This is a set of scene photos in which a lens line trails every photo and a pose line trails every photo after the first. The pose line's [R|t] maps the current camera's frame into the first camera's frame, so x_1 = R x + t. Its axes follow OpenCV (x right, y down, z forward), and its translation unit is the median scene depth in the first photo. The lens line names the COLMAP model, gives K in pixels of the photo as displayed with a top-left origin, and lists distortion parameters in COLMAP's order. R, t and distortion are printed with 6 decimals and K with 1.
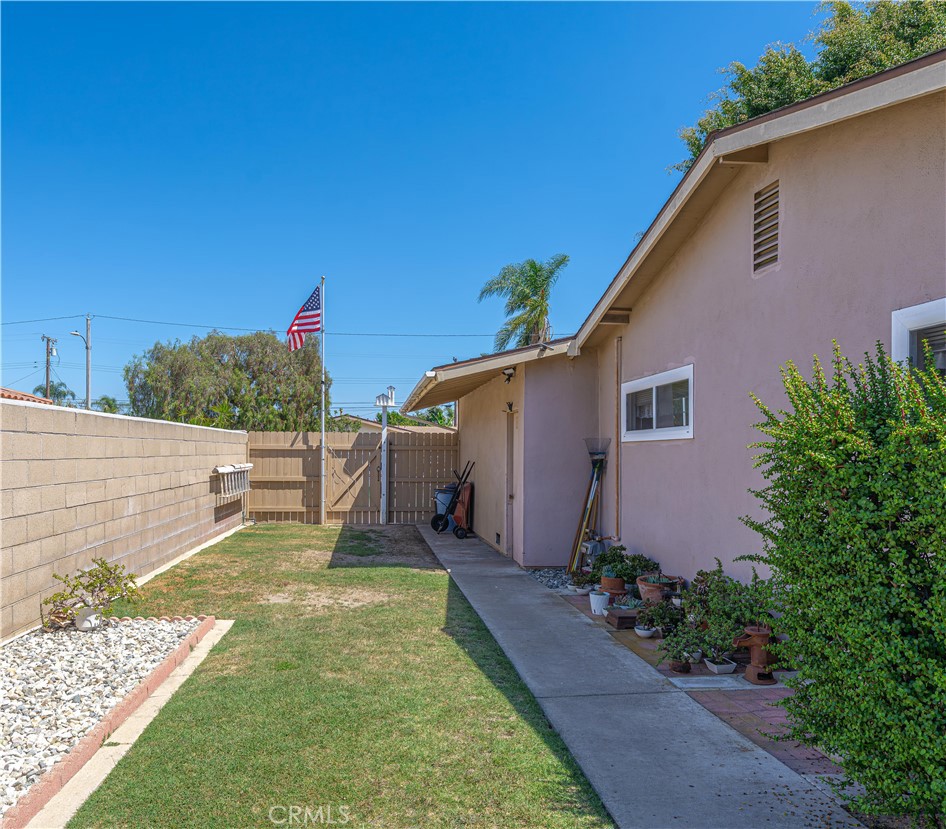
lens RADIAL K [[765.7, 0, 446.6], [0, 765.7, 457.2], [0, 0, 1]] dist [-0.000029, -0.002759]
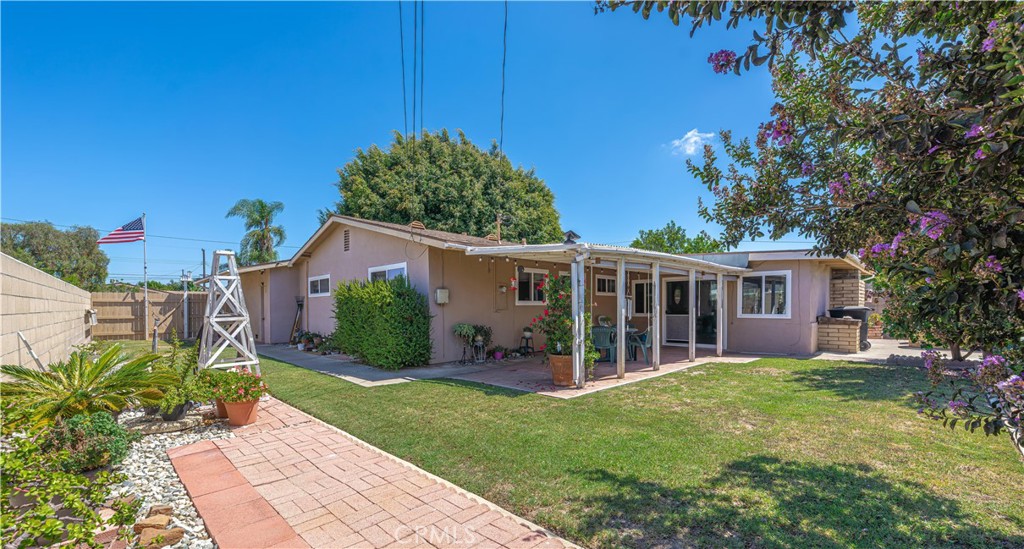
lens RADIAL K [[410.1, 0, 509.5], [0, 410.1, 311.8], [0, 0, 1]] dist [0.001508, 0.000288]
pose [[0.789389, -0.015994, 0.613684, -0.072094], [0.012551, 0.999872, 0.009915, 0.016032], [-0.613765, -0.000124, 0.789489, -0.394478]]
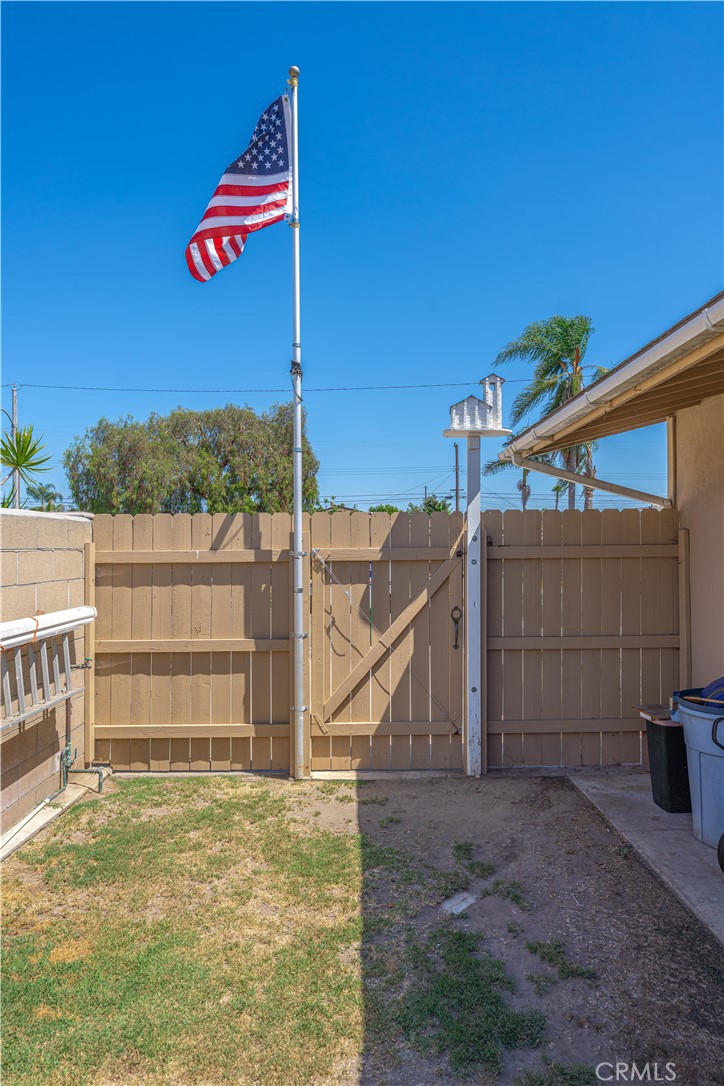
lens RADIAL K [[740.6, 0, 363.0], [0, 740.6, 542.1], [0, 0, 1]] dist [0.001596, 0.000007]
pose [[0.995557, -0.016435, -0.092718, -0.099880], [0.015016, 0.999759, -0.015989, -0.013102], [0.092958, 0.014526, 0.995564, 0.660053]]
